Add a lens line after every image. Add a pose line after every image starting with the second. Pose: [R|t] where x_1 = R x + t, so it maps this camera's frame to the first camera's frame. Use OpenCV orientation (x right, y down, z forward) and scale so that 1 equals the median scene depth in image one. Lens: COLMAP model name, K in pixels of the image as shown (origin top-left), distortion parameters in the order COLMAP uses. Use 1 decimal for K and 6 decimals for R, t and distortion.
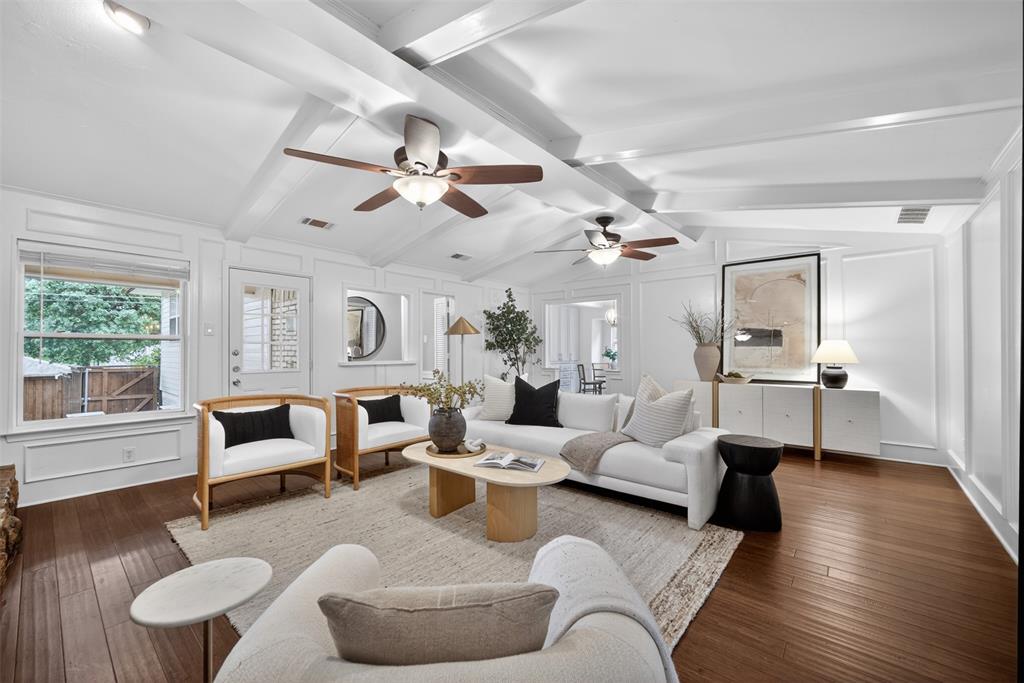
lens RADIAL K [[412.5, 0, 508.5], [0, 412.5, 345.0], [0, 0, 1]] dist [-0.003899, 0.001483]
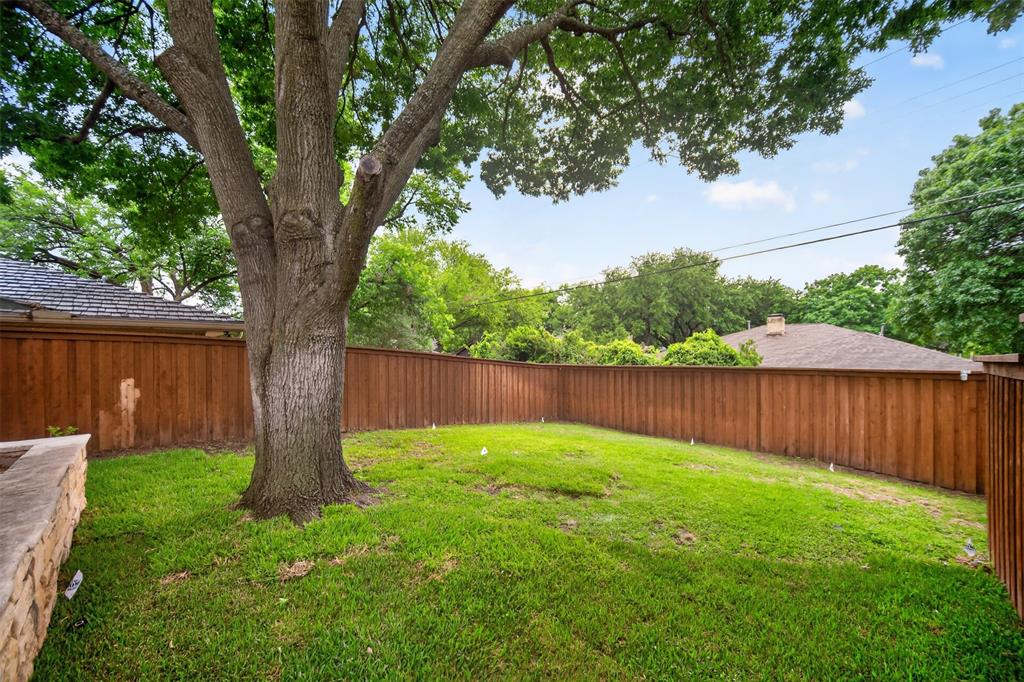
lens RADIAL K [[412.5, 0, 508.6], [0, 412.5, 344.2], [0, 0, 1]] dist [-0.003899, 0.001483]
pose [[-0.093034, -0.000975, -0.995662, -0.522799], [0.008091, 0.999966, -0.001736, 0.032965], [0.995630, -0.008218, -0.093023, 0.471922]]
